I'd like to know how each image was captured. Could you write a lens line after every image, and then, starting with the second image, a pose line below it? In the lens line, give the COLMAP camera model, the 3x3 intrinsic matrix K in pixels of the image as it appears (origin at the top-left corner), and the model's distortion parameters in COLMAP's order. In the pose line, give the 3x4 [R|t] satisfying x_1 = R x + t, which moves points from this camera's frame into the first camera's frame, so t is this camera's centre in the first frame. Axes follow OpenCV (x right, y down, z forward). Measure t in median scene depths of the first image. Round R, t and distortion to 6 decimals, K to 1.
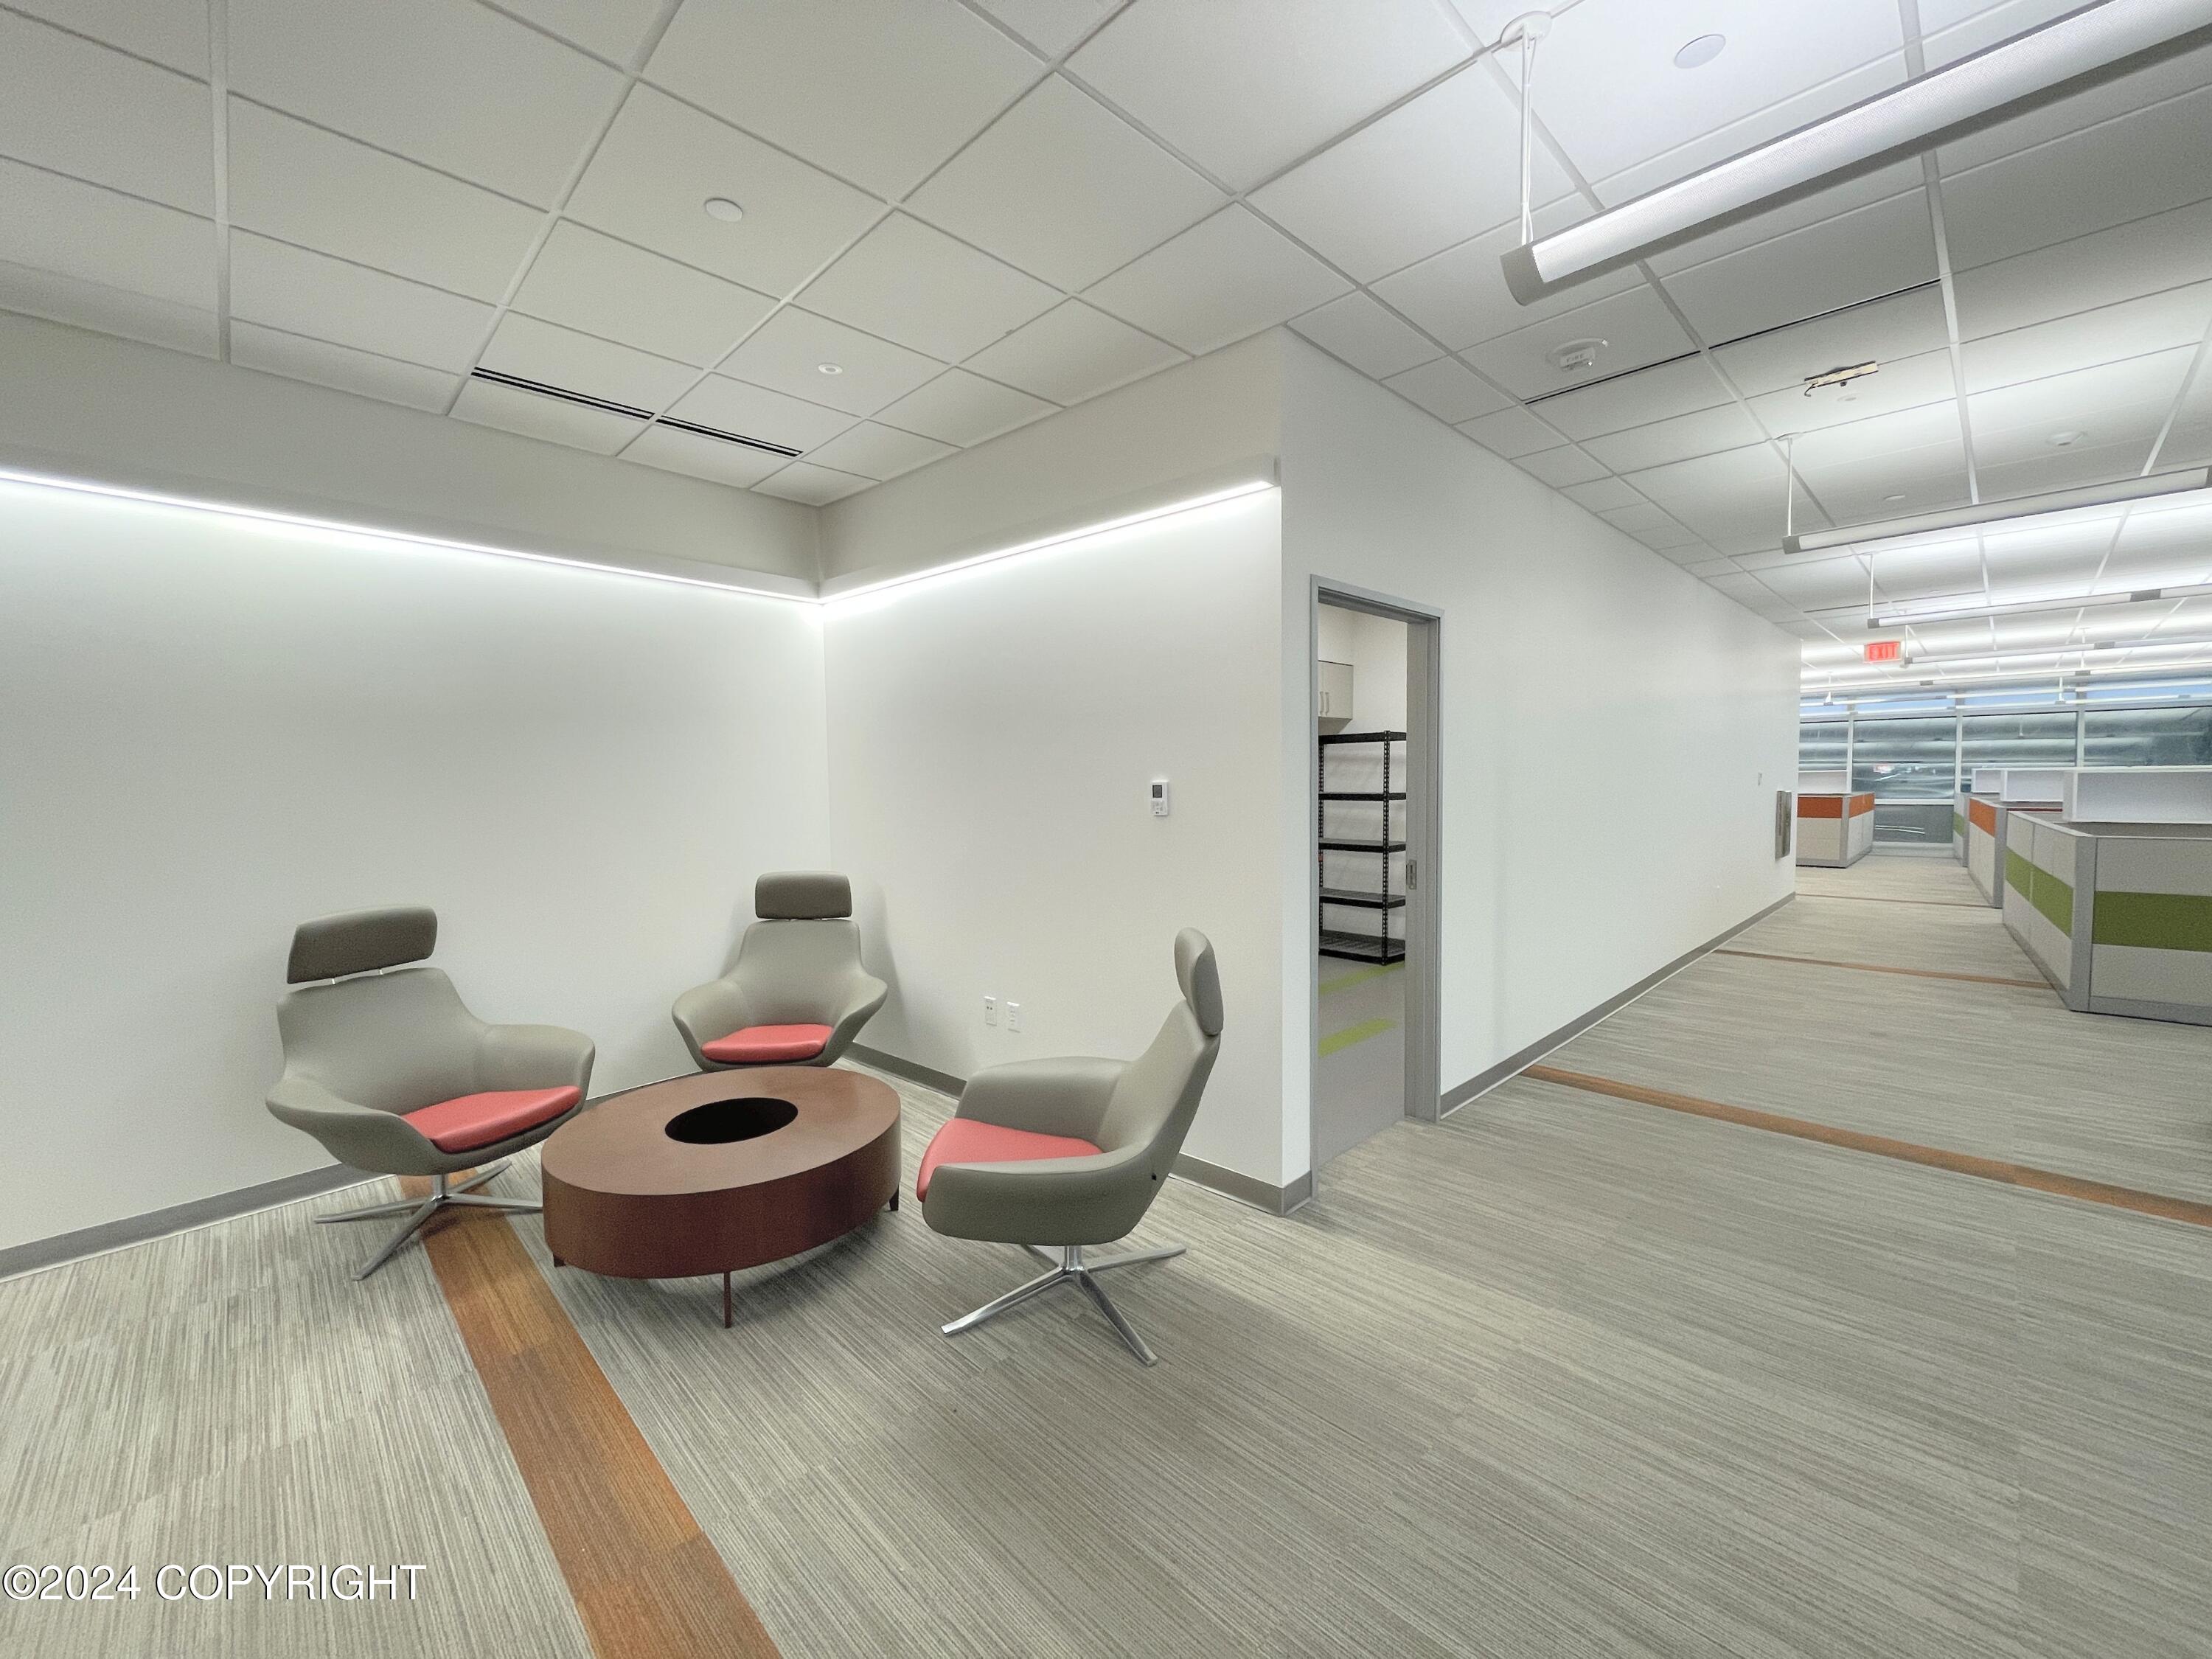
lens RADIAL K [[891.0, 0, 1081.2], [0, 891.0, 823.1], [0, 0, 1]] dist [0.000990, 0.000276]
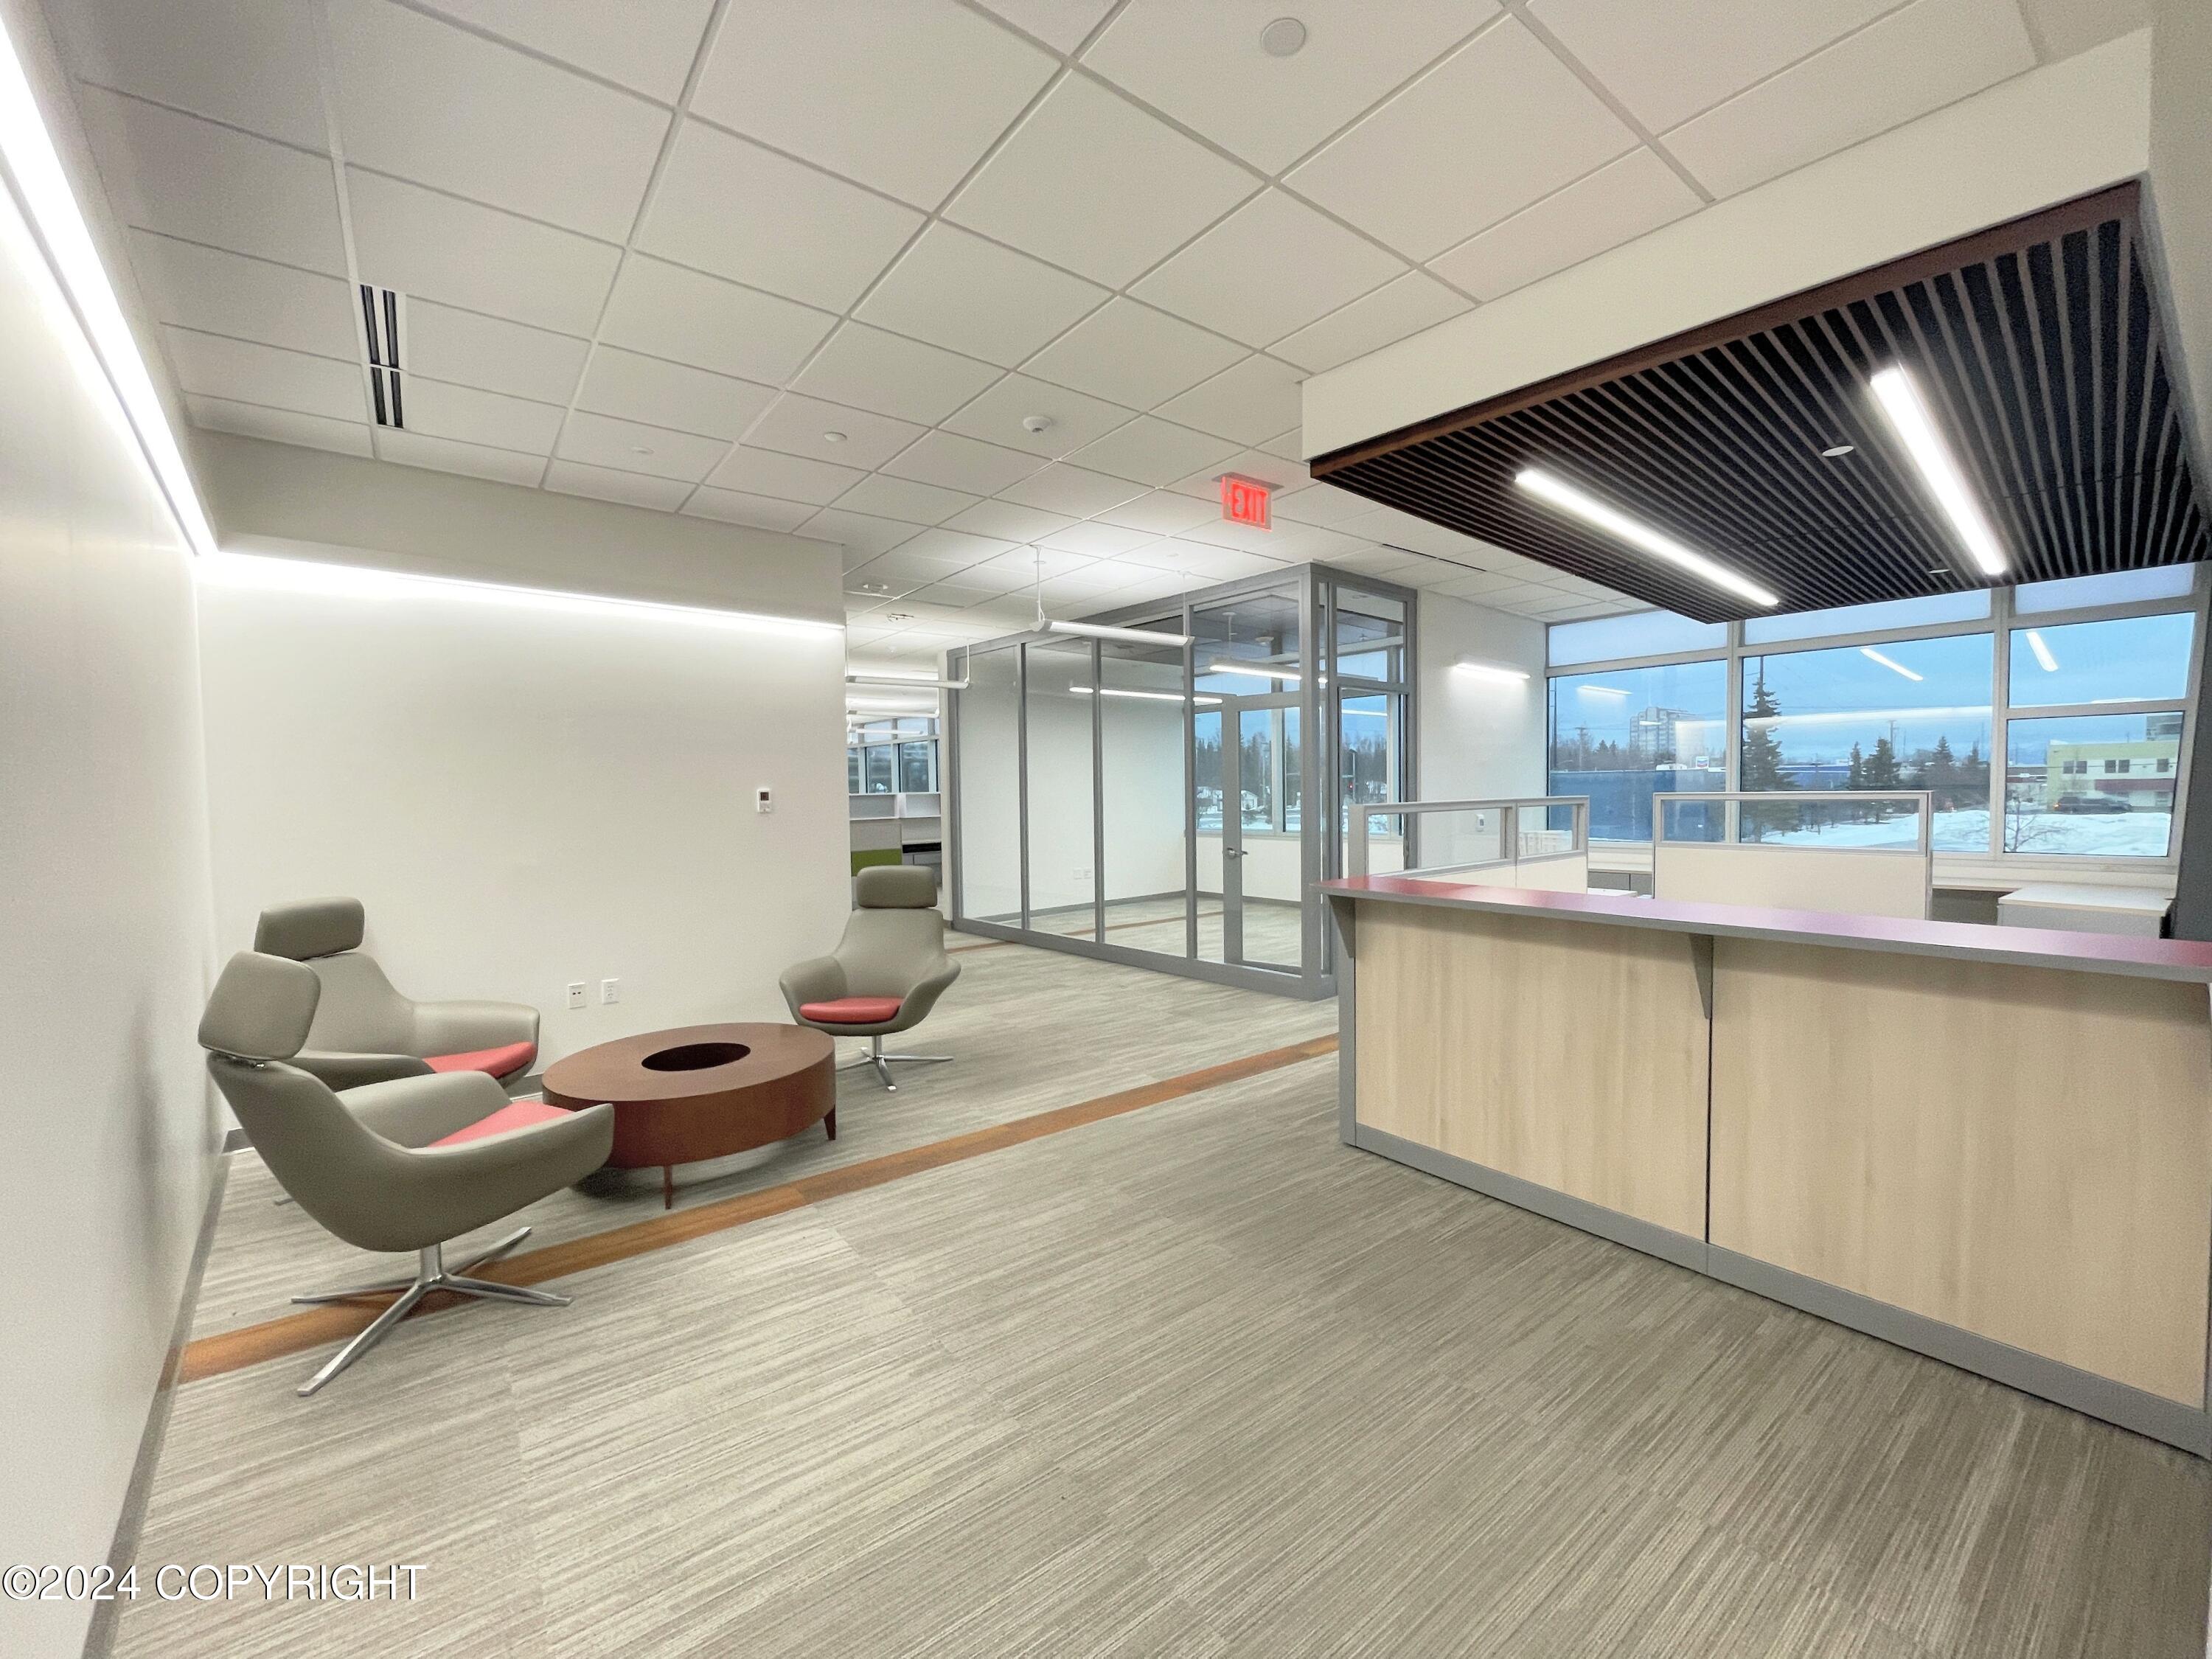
lens RADIAL K [[891.0, 0, 1081.2], [0, 891.0, 823.1], [0, 0, 1]] dist [0.000990, 0.000276]
pose [[0.133335, -0.019143, 0.990886, -1.930801], [0.065301, 0.997810, 0.010490, 0.041341], [-0.988917, 0.063308, 0.134293, 0.363318]]
